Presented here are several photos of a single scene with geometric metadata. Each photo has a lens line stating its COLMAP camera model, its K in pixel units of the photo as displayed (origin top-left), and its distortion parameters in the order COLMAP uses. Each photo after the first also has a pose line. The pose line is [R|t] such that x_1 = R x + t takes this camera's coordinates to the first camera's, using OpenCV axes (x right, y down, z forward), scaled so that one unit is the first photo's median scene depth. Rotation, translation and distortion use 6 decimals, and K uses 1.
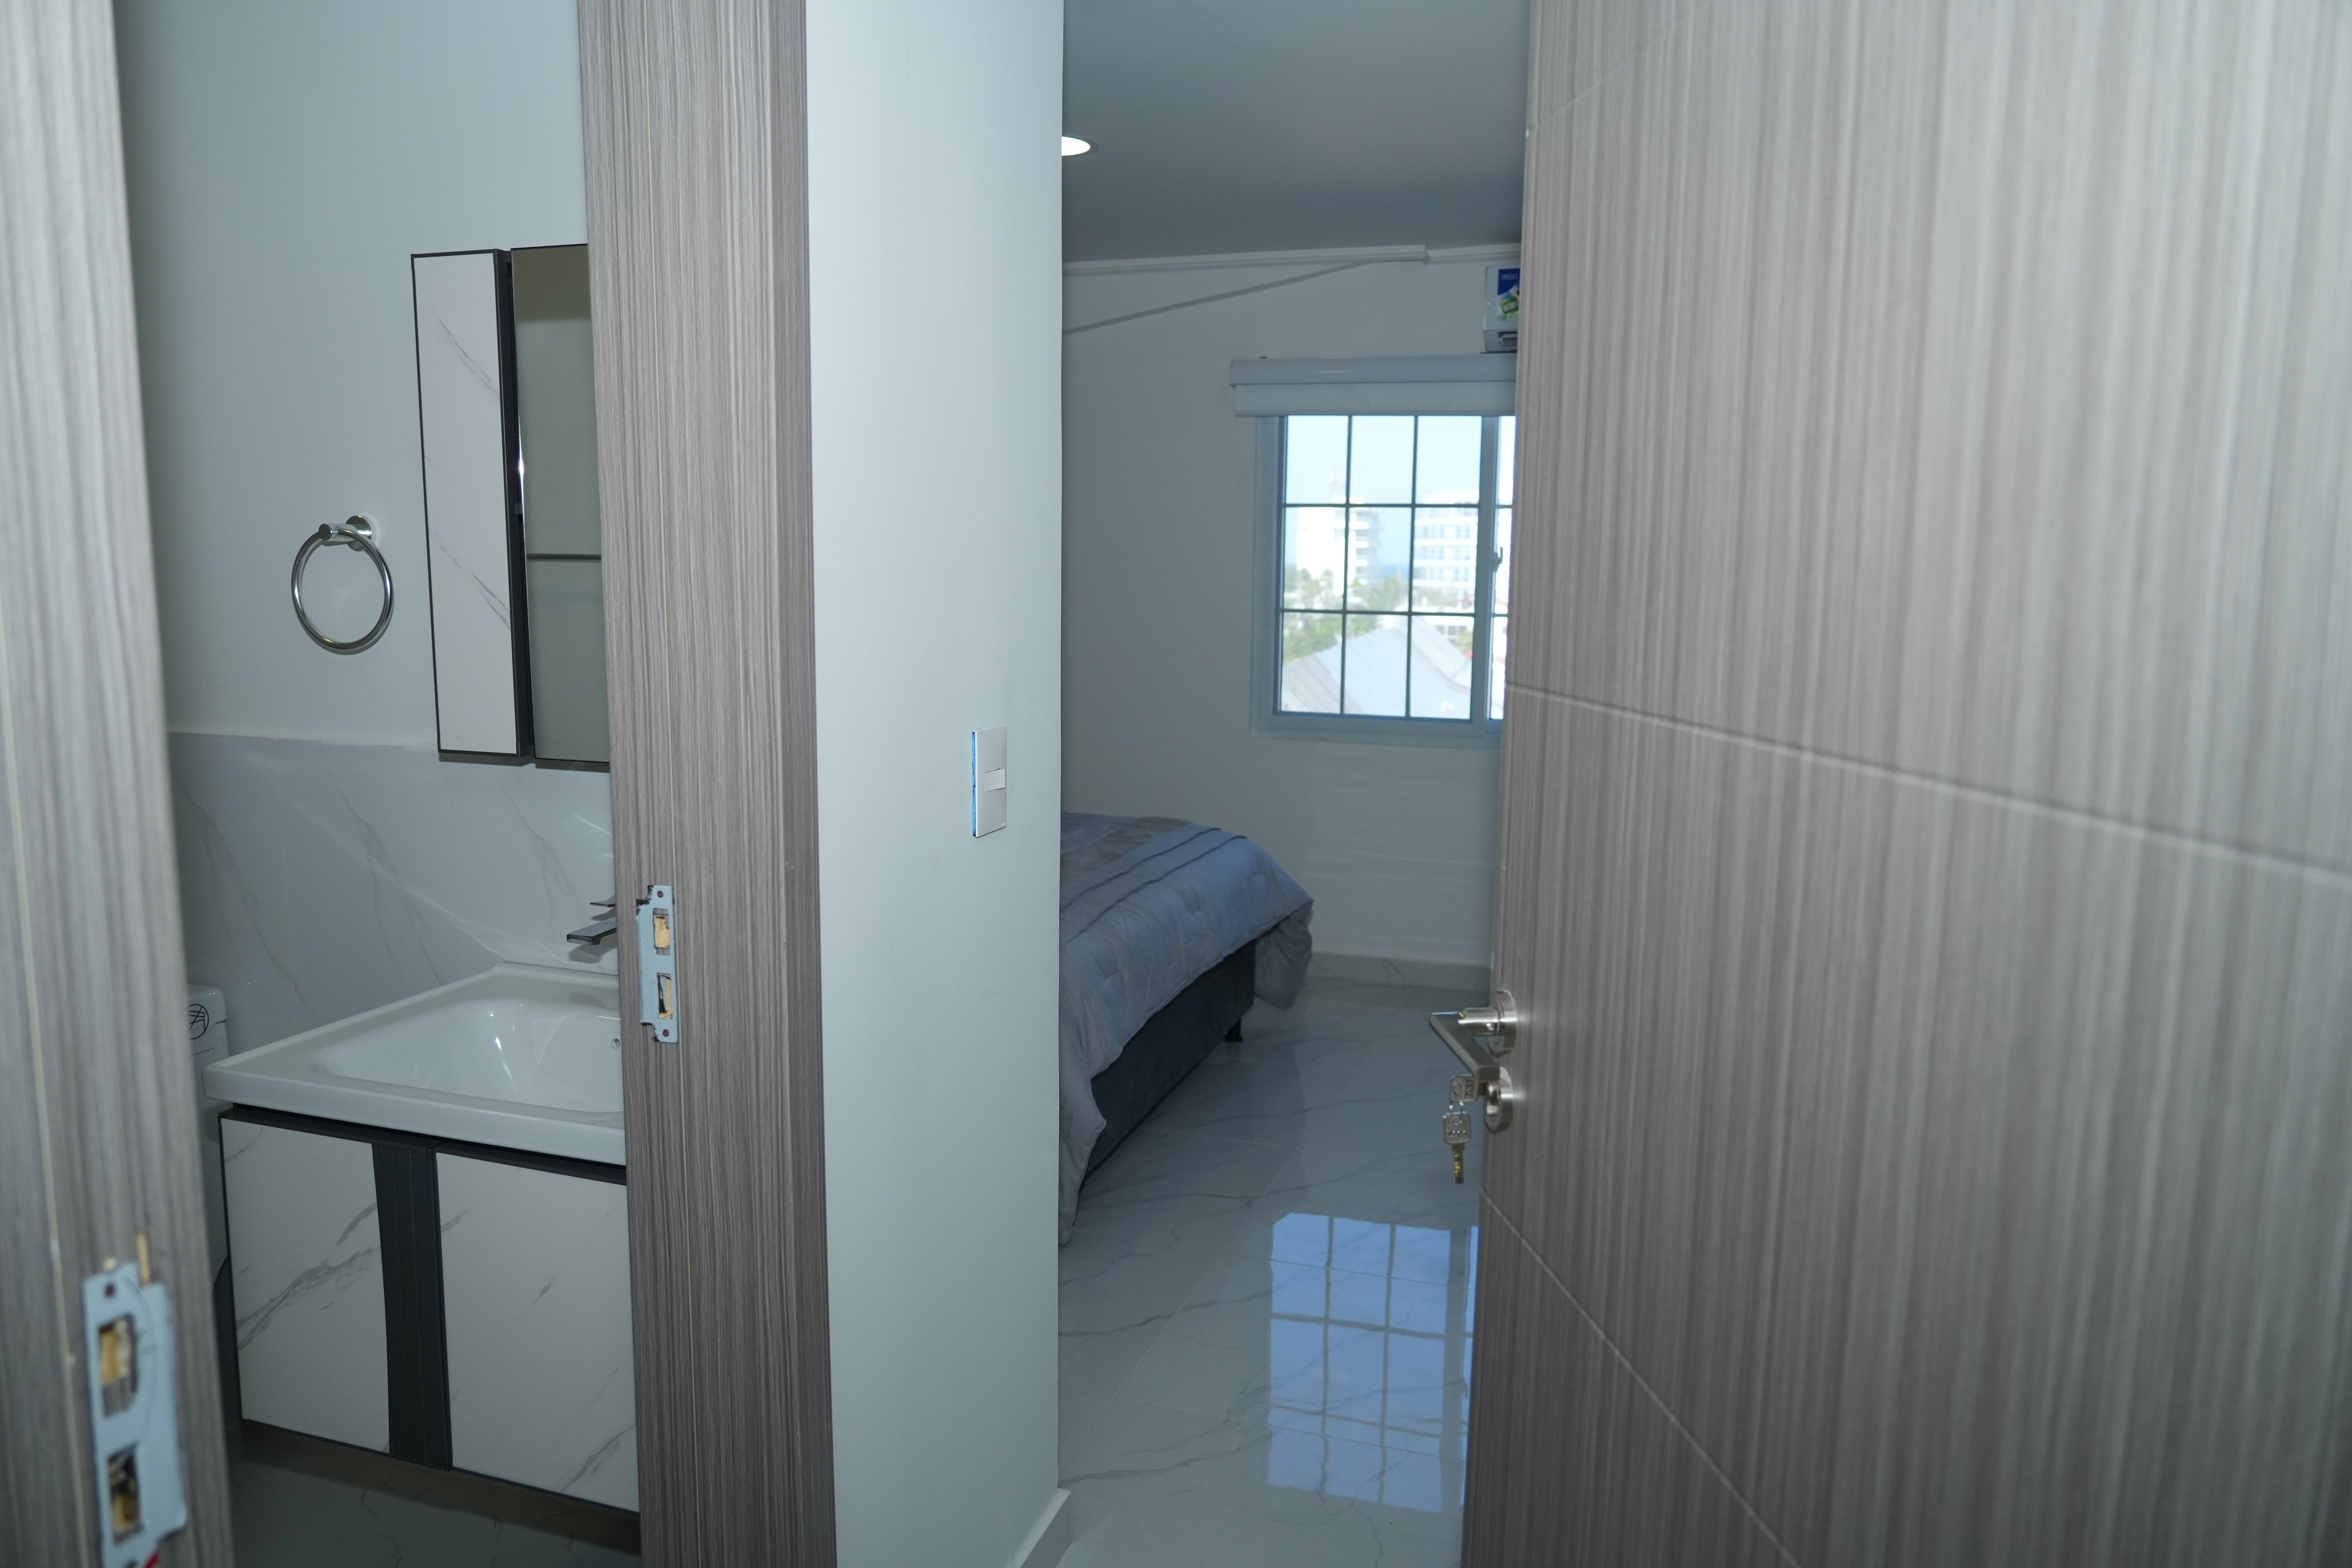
lens RADIAL K [[1617.5, 0, 1176.0], [0, 1617.5, 784.0], [0, 0, 1]] dist [-0.005176, 0.004981]
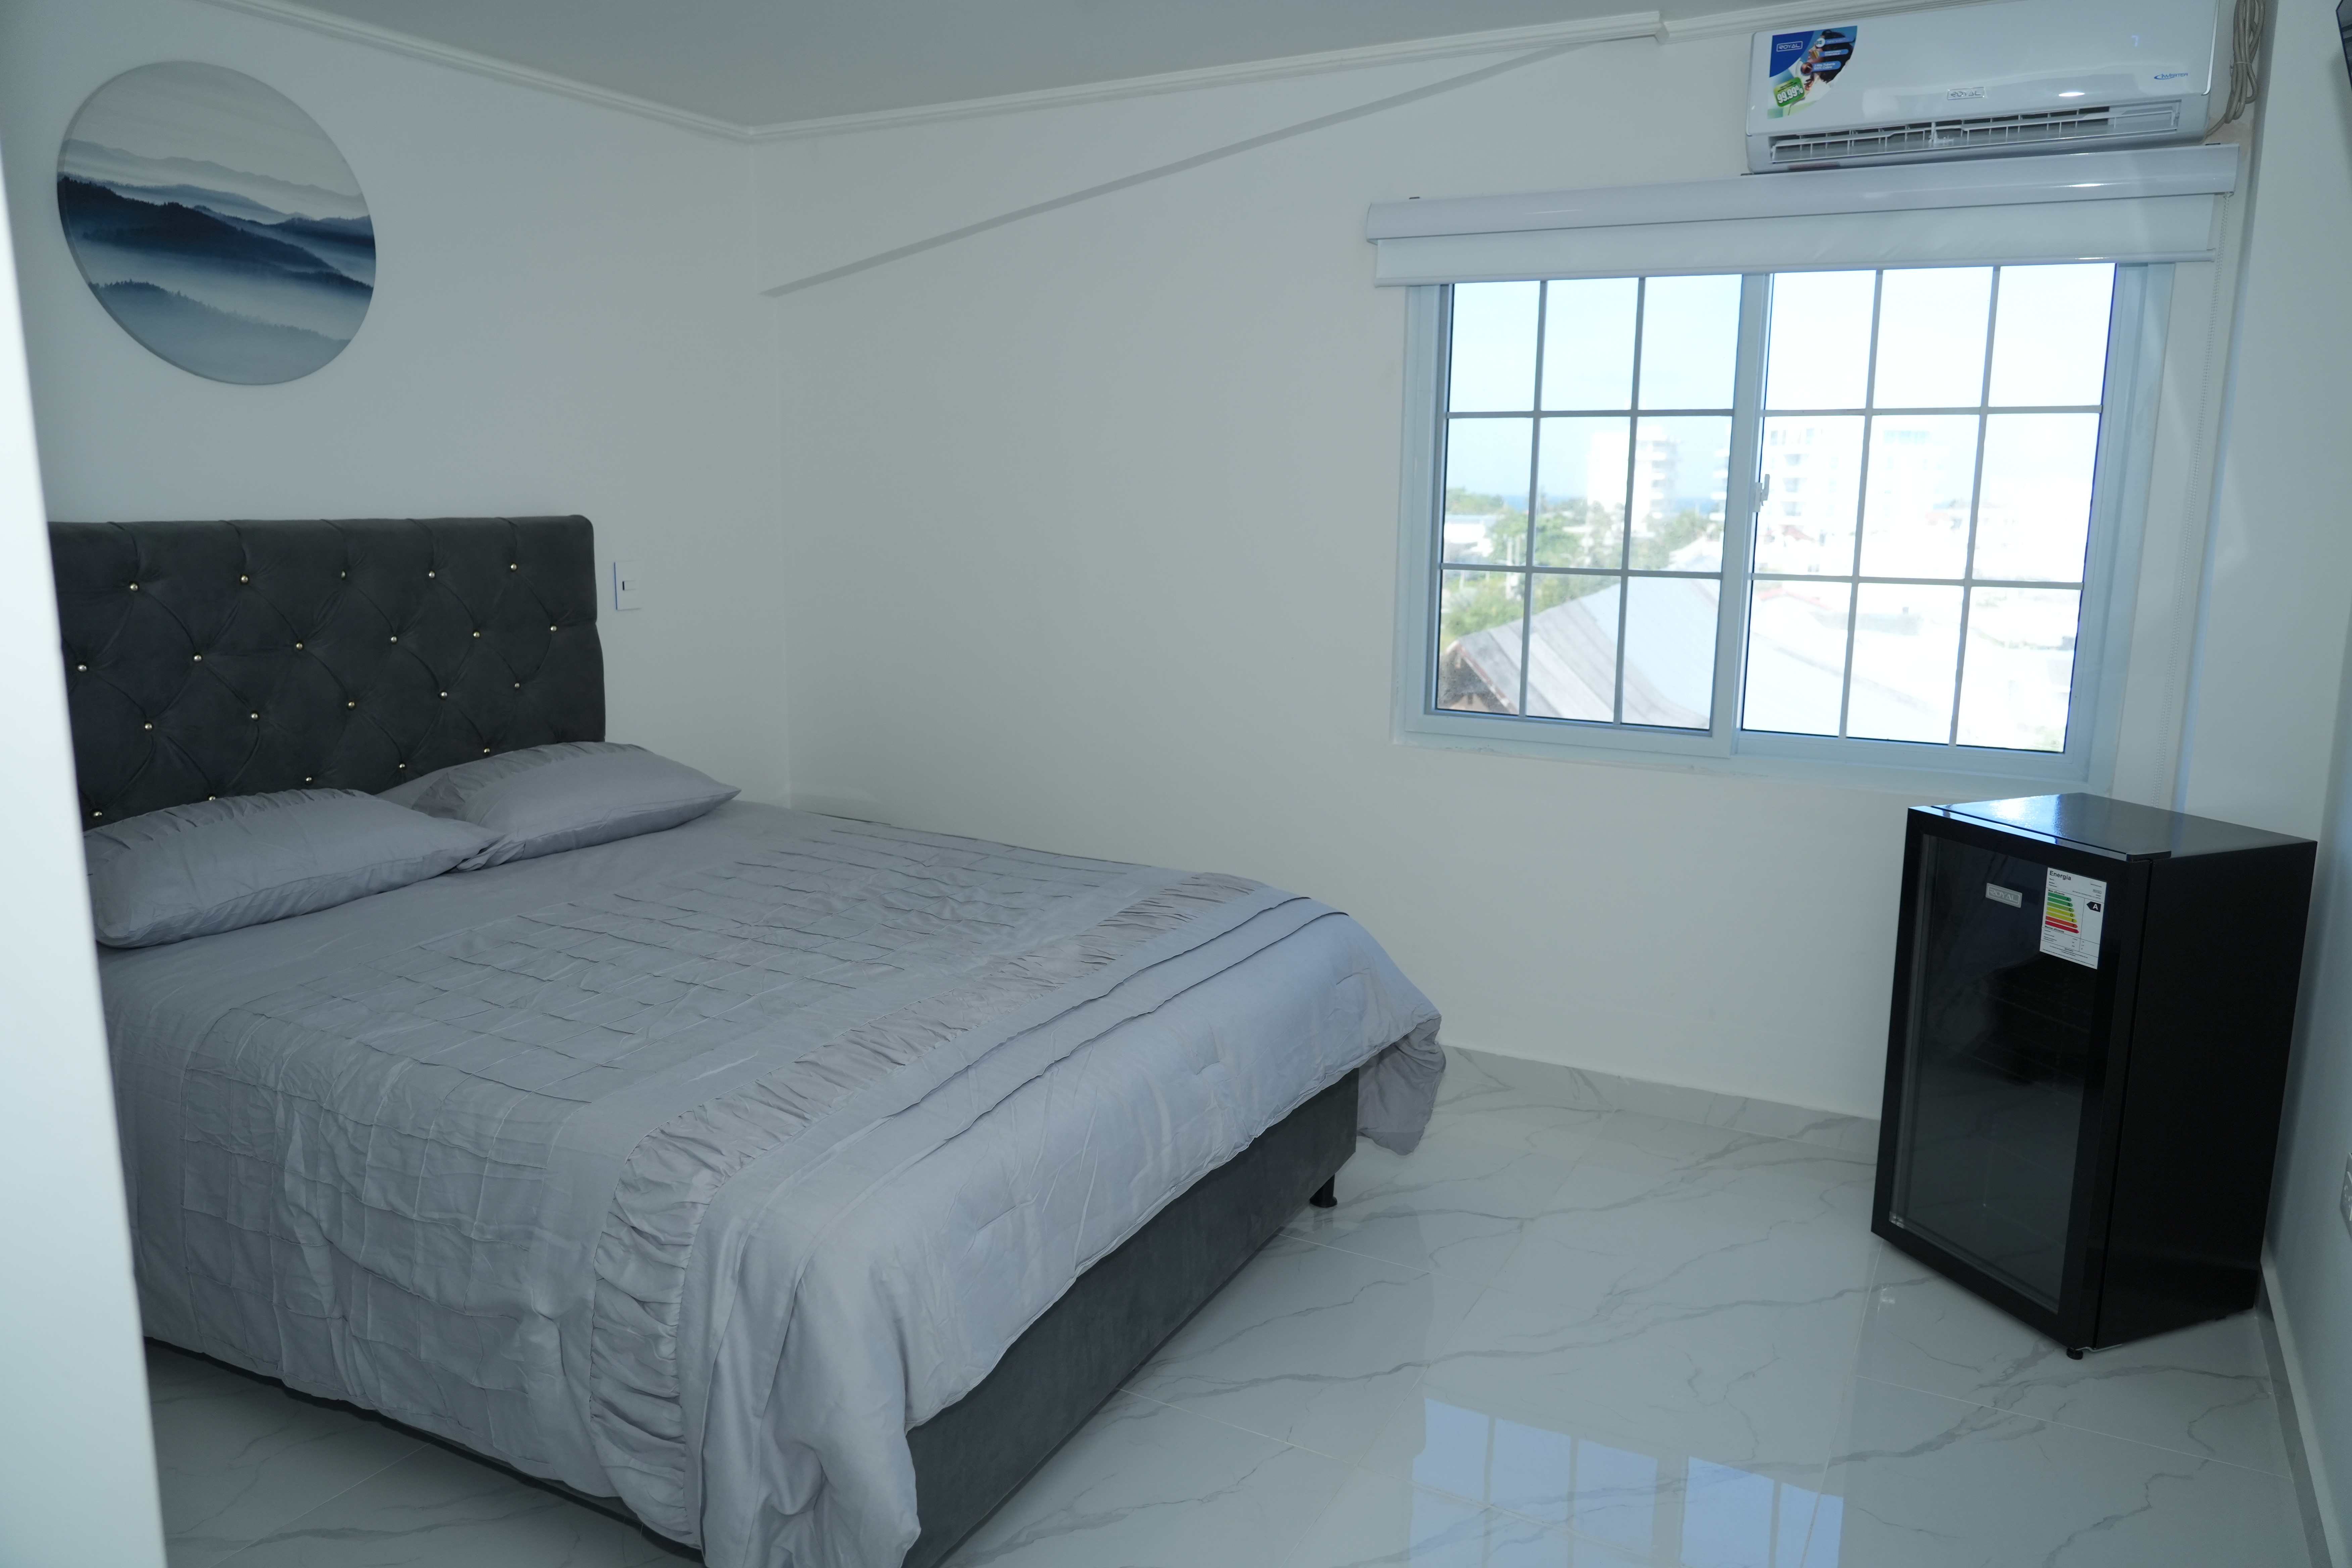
lens RADIAL K [[1617.5, 0, 1176.0], [0, 1617.5, 784.0], [0, 0, 1]] dist [-0.005176, 0.004981]
pose [[0.985062, 0.025681, -0.170272, 0.079800], [-0.018903, 0.998967, 0.041313, -0.042095], [0.171158, -0.037477, 0.984531, 0.303851]]
